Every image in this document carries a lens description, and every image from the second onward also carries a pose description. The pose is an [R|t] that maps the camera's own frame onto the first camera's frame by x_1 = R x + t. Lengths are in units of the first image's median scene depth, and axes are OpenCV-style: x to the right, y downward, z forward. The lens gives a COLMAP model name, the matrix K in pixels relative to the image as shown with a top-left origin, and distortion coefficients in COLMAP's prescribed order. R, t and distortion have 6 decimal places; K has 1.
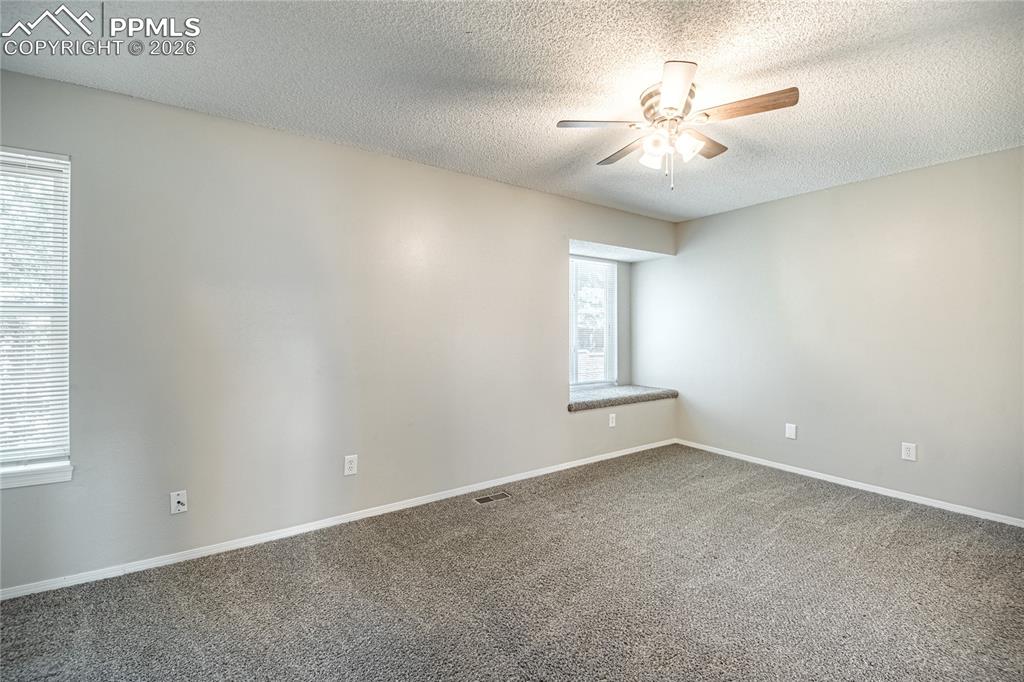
lens RADIAL K [[422.9, 0, 514.7], [0, 422.9, 336.2], [0, 0, 1]] dist [0.015912, -0.014796]
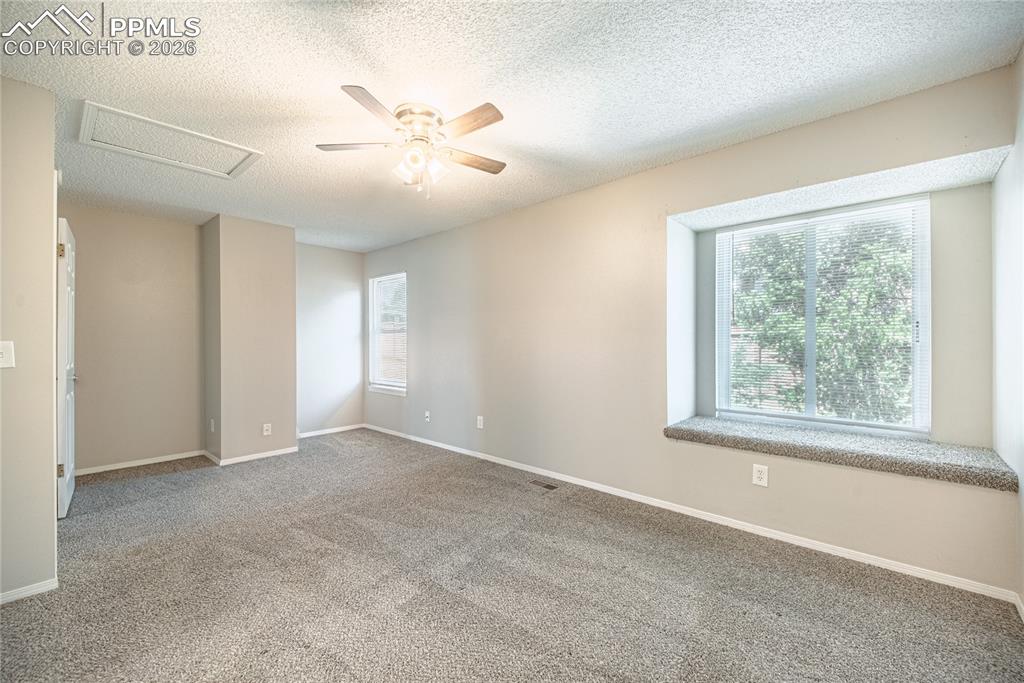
lens RADIAL K [[422.9, 0, 514.7], [0, 422.9, 336.7], [0, 0, 1]] dist [0.015912, -0.014796]
pose [[0.230940, -0.000768, -0.972968, 1.028640], [0.006418, 0.999979, 0.000734, -0.014503], [0.972947, -0.006414, 0.230940, 0.670517]]
